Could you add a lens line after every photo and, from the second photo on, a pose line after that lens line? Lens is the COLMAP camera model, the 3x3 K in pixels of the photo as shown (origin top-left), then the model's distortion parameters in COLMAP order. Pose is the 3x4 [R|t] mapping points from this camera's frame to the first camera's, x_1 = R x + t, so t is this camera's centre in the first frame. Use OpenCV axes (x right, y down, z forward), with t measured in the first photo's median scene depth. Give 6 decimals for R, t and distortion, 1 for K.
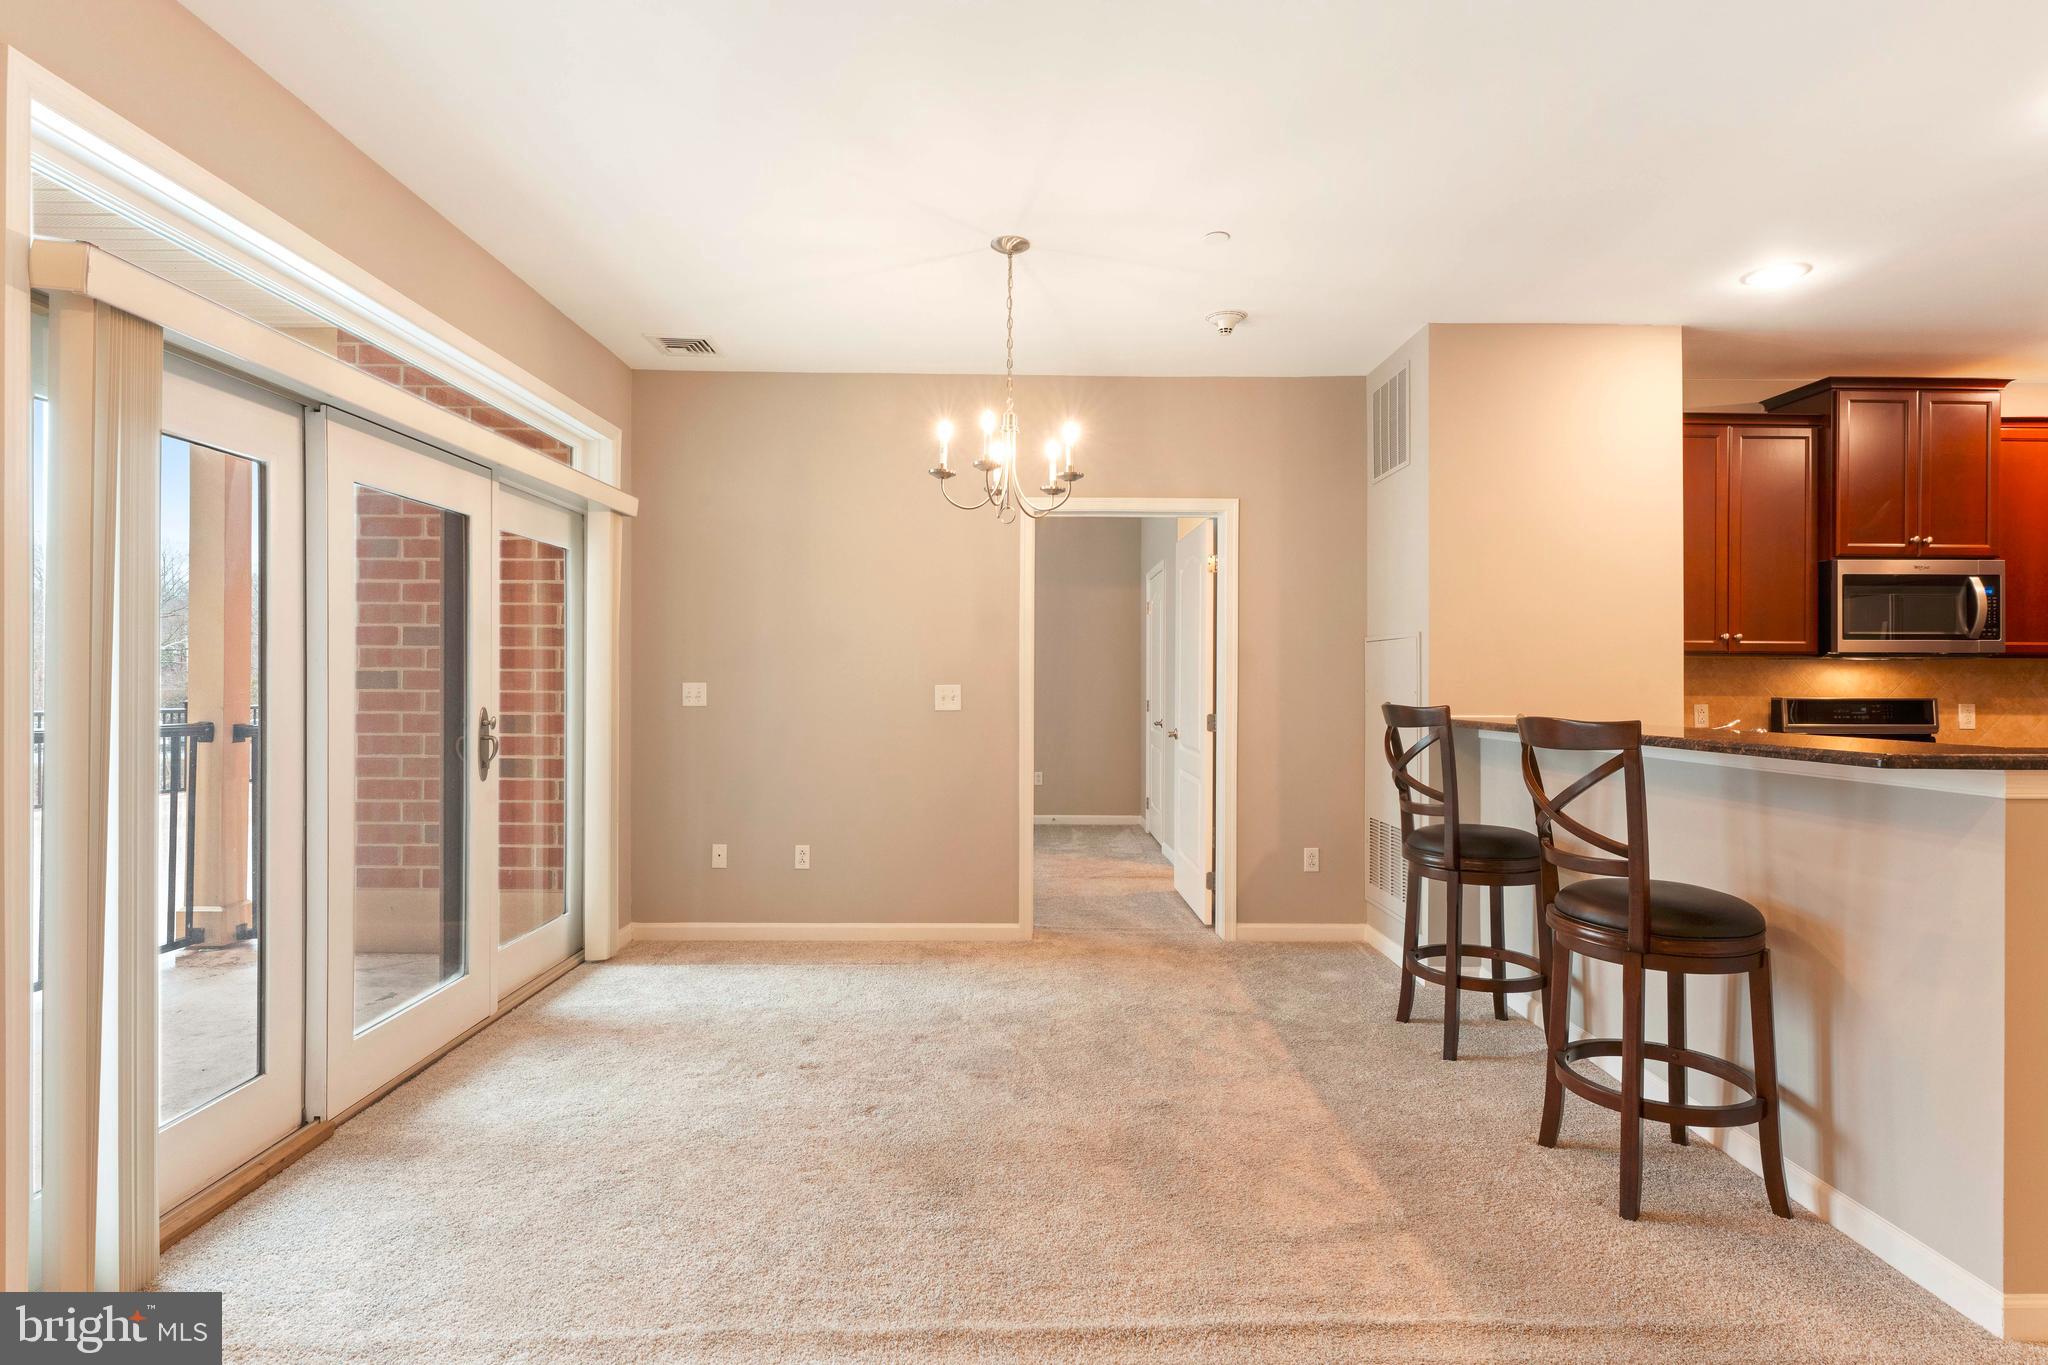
lens RADIAL K [[1020.4, 0, 1027.9], [0, 1020.4, 678.1], [0, 0, 1]] dist [0.000100, 0.002195]
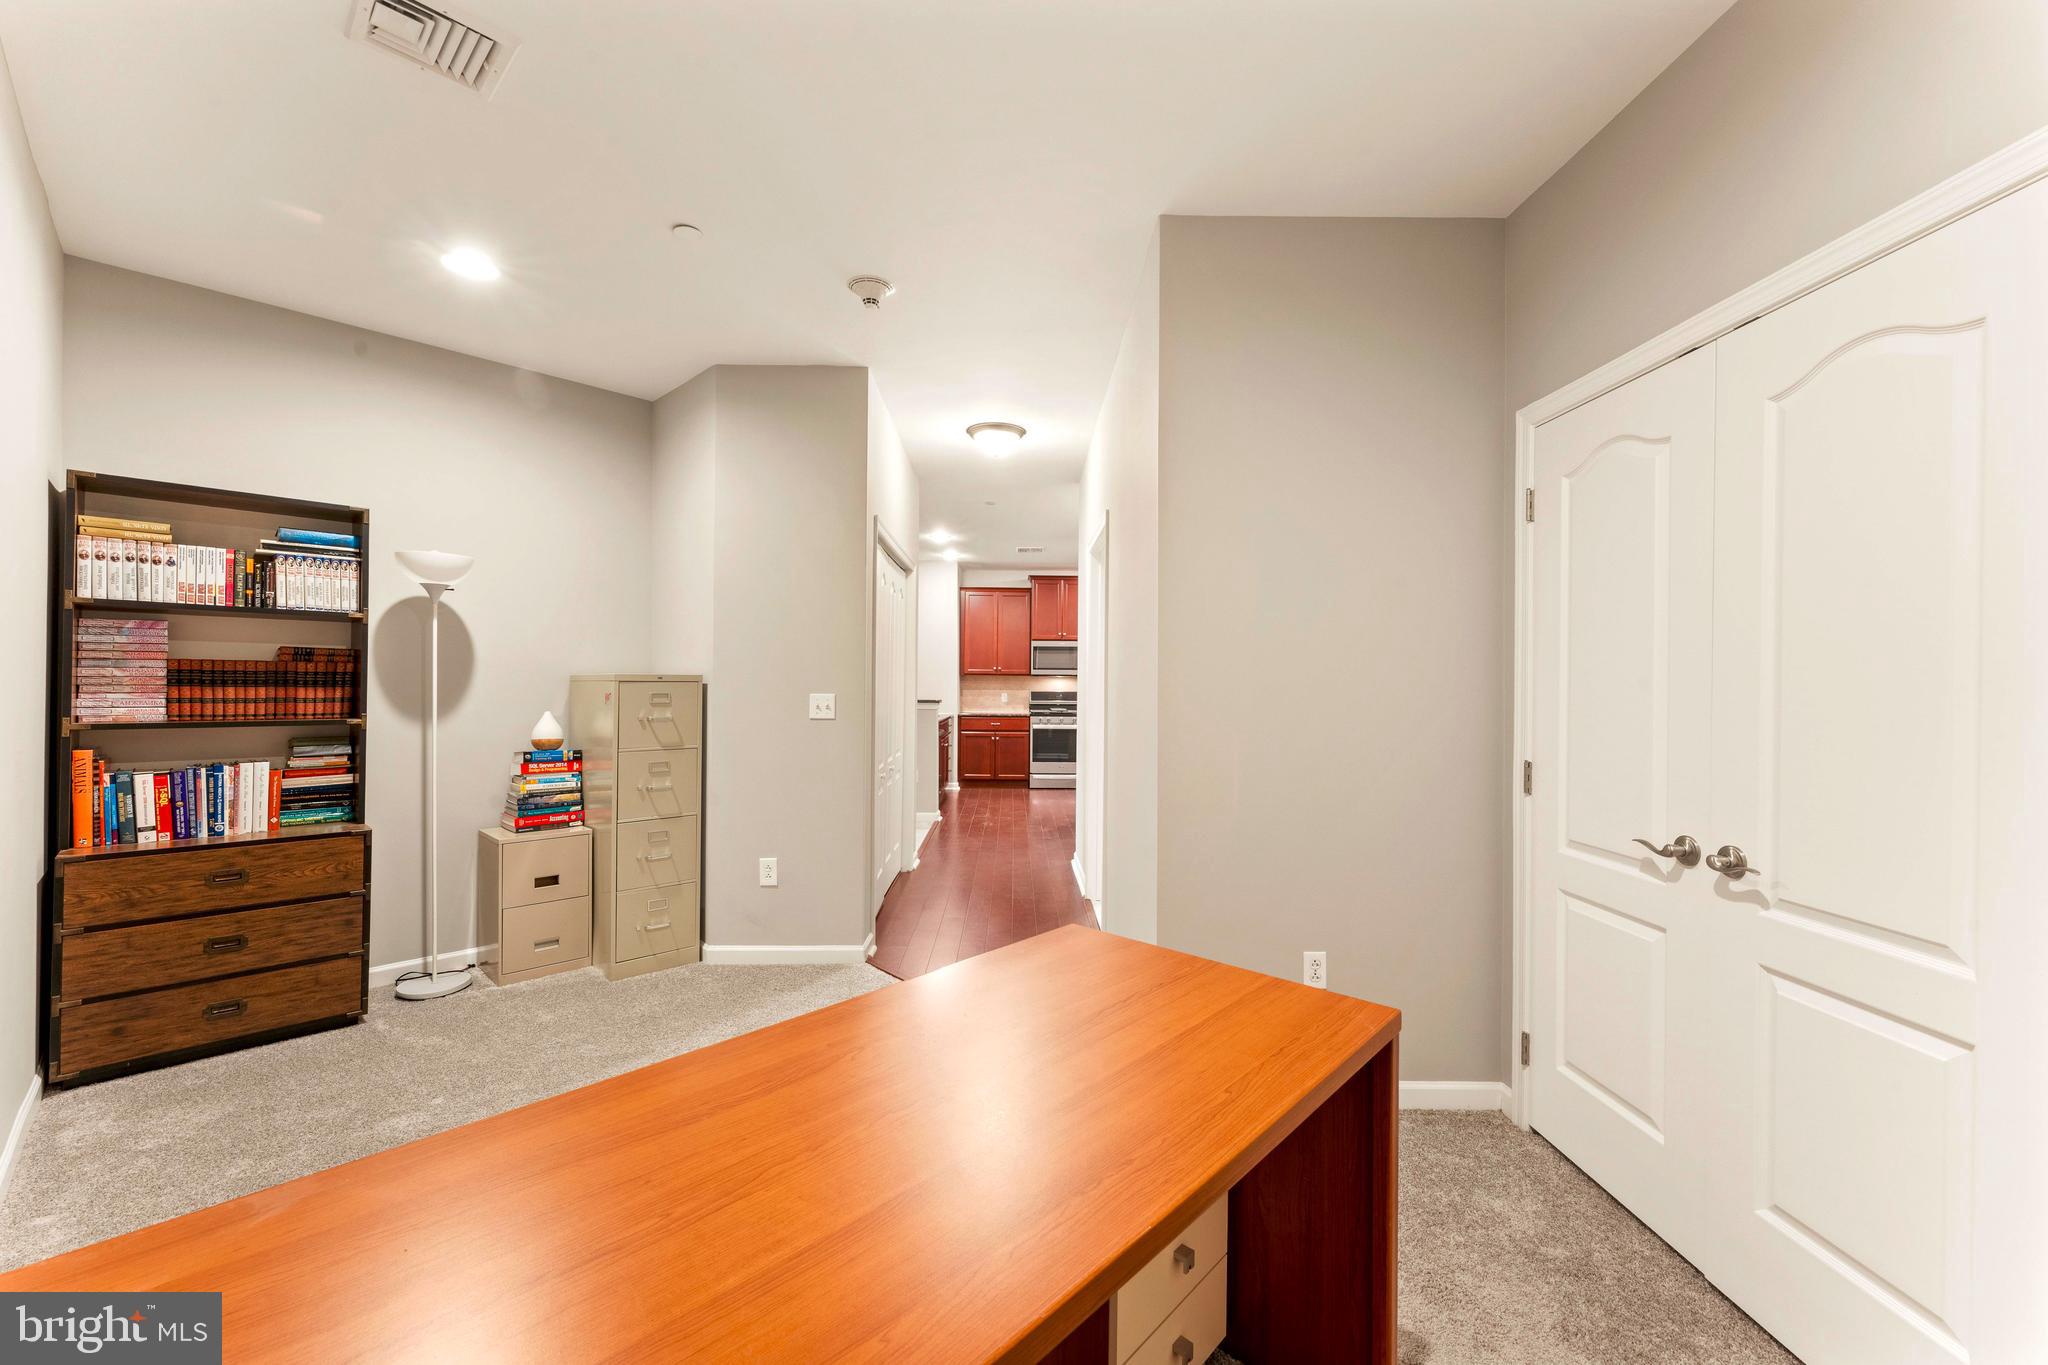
lens RADIAL K [[829.0, 0, 1016.7], [0, 829.0, 680.4], [0, 0, 1]] dist [-0.001548, 0.000106]
pose [[0.999843, 0.007594, -0.016035, 0.793174], [-0.007651, 0.999965, -0.003484, -0.000097], [0.016008, 0.003606, 0.999865, -1.273377]]
